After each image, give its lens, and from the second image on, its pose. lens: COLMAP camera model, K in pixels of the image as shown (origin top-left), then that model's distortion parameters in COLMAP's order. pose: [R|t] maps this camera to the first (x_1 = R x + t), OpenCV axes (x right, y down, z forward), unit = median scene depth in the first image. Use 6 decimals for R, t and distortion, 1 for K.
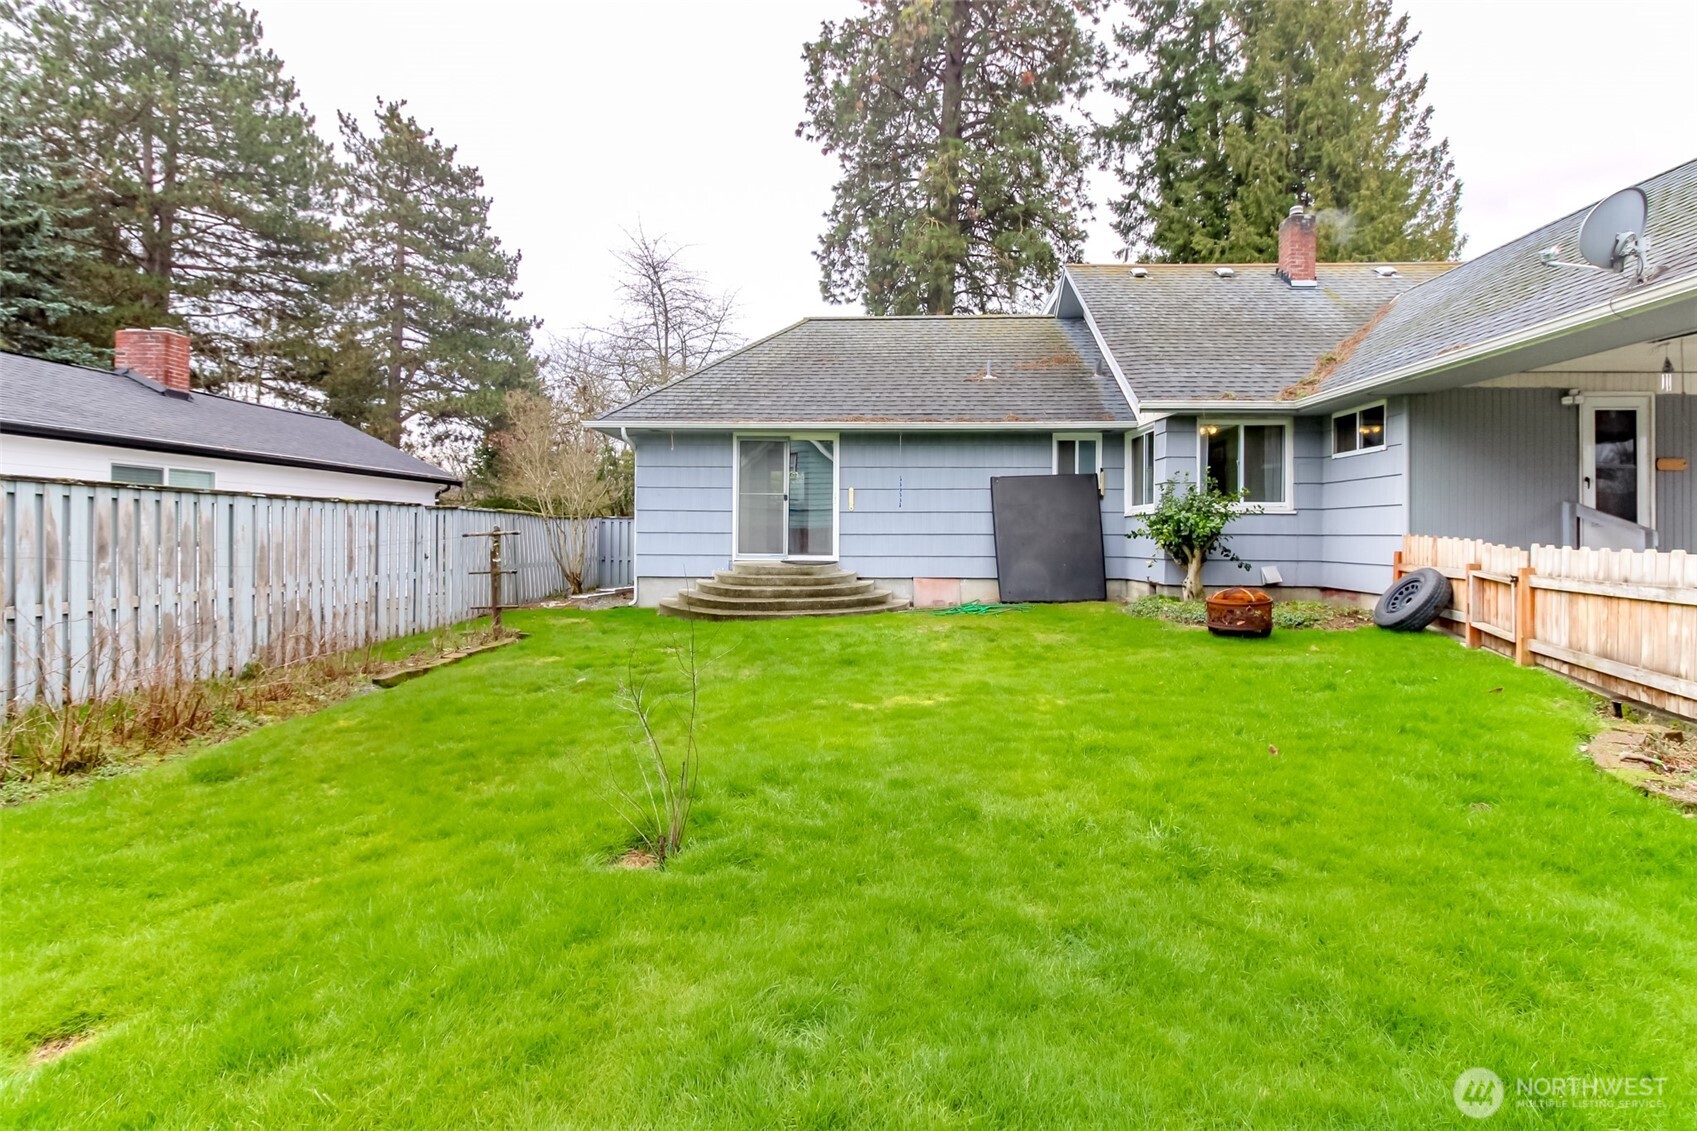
lens RADIAL K [[783.7, 0, 835.8], [0, 783.7, 534.0], [0, 0, 1]] dist [0.023026, -0.014702]
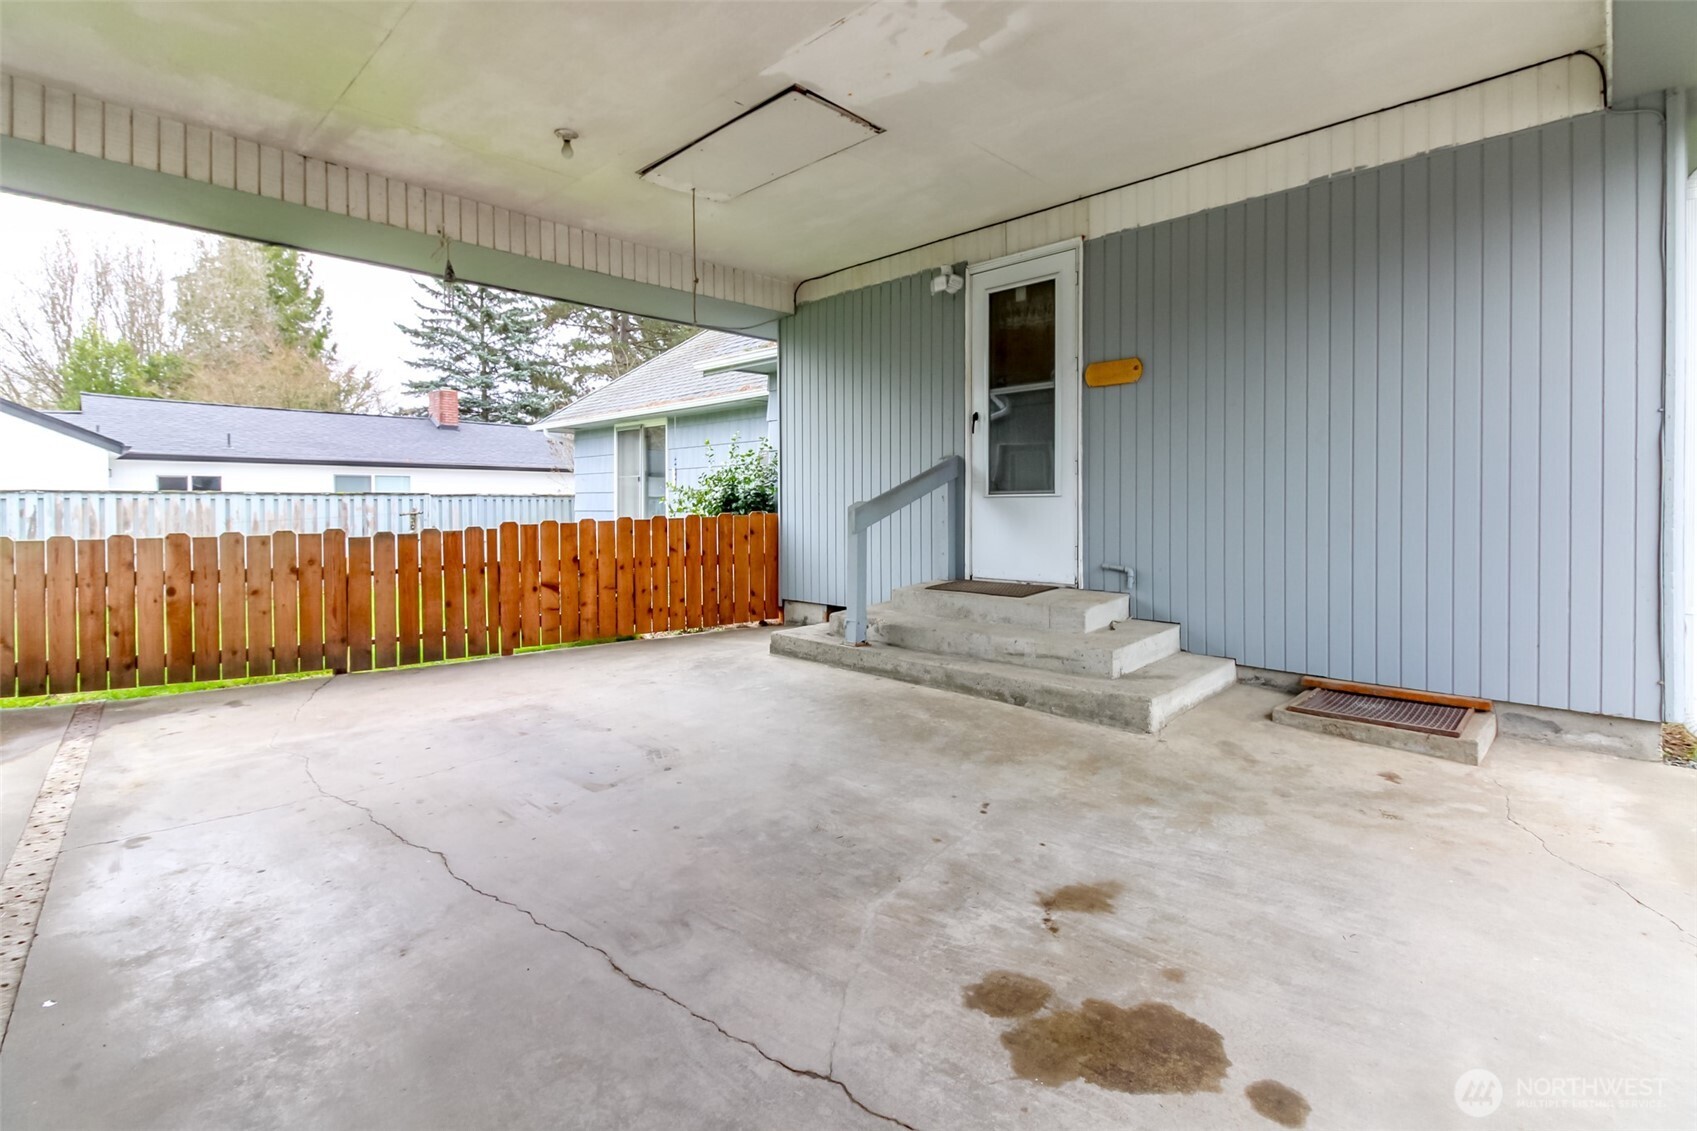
lens RADIAL K [[785.6, 0, 807.0], [0, 785.6, 510.6], [0, 0, 1]] dist [0.000109, -0.000071]
pose [[0.732952, -0.004895, -0.680262, 0.880279], [0.007151, 0.999974, 0.000510, -0.001292], [0.680242, -0.005238, 0.732969, 0.351430]]
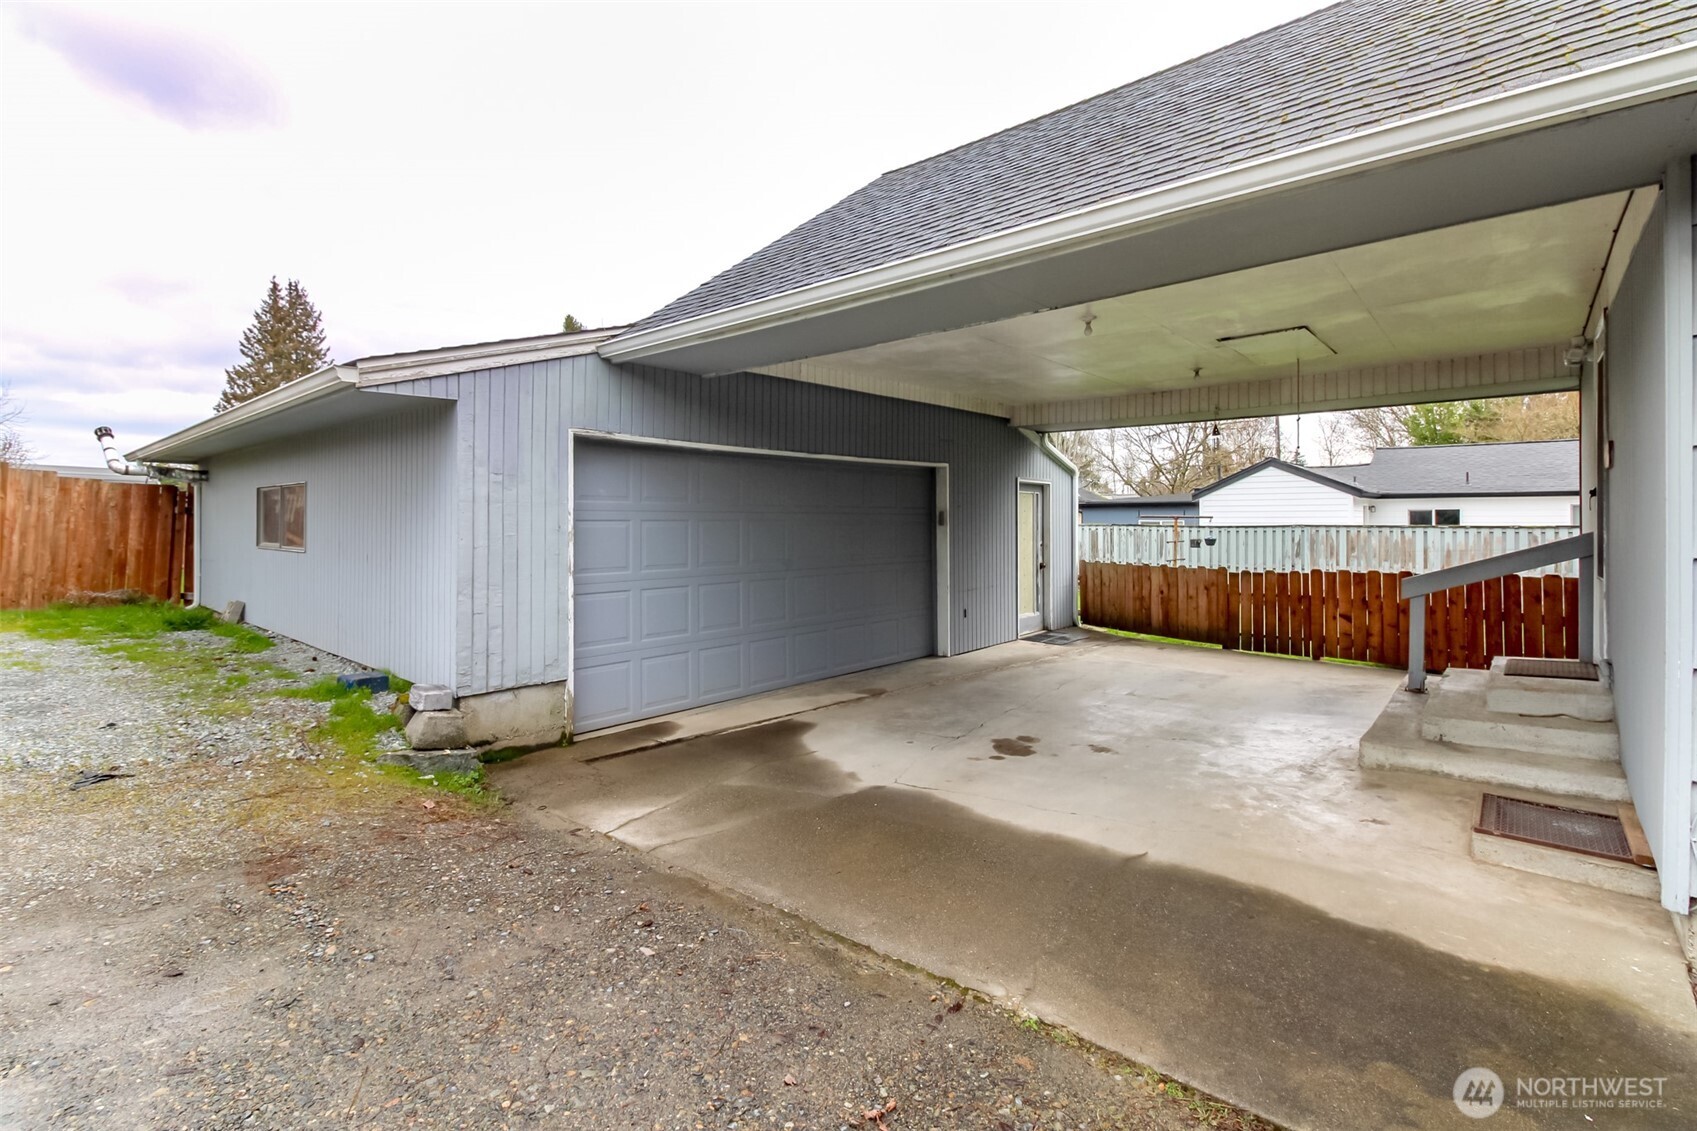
lens RADIAL K [[769.9, 0, 845.3], [0, 769.9, 520.1], [0, 0, 1]] dist [0.001694, 0.000037]
pose [[-0.627256, -0.005447, -0.778794, 1.197172], [-0.004742, 0.999984, -0.003175, -0.032653], [0.778799, 0.001701, -0.627272, 0.656217]]
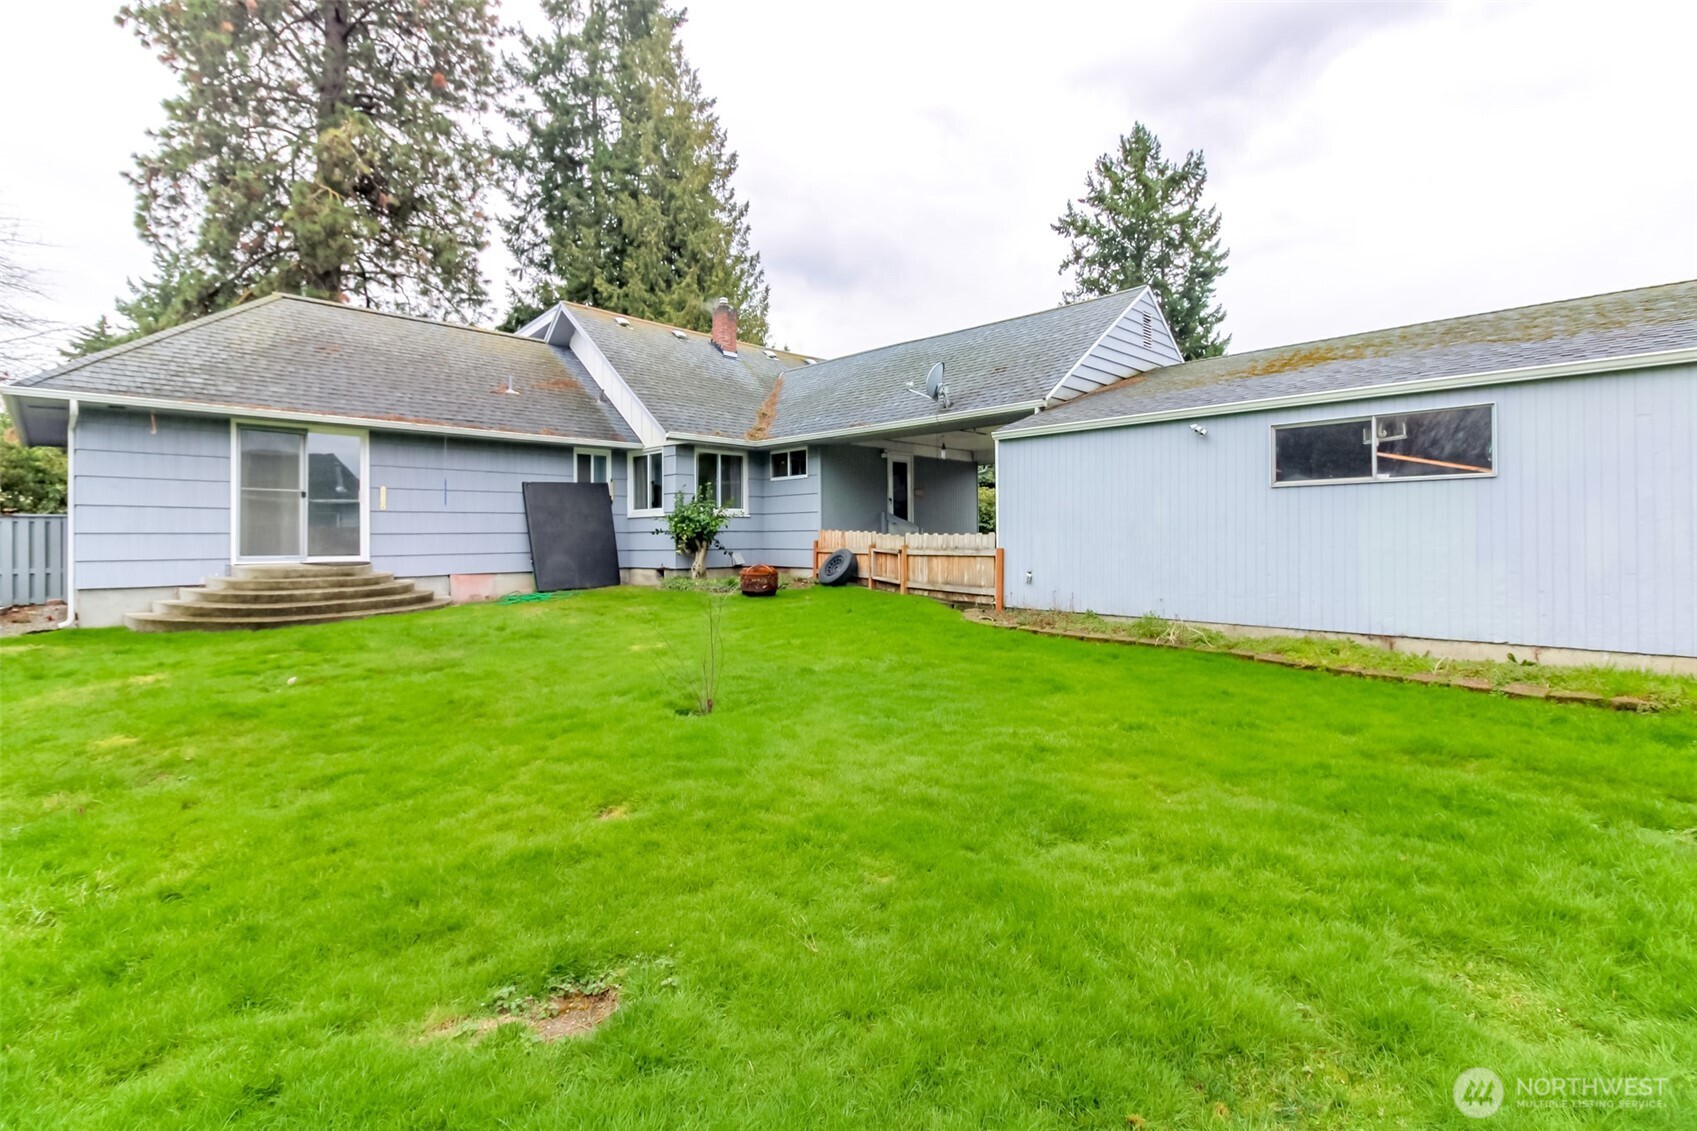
lens RADIAL K [[783.7, 0, 835.8], [0, 783.7, 534.0], [0, 0, 1]] dist [0.023026, -0.014702]
pose [[0.678898, -0.006833, 0.734201, -0.324058], [0.010301, 0.999947, -0.000219, 0.006748], [-0.734161, 0.007711, 0.678932, -0.093145]]
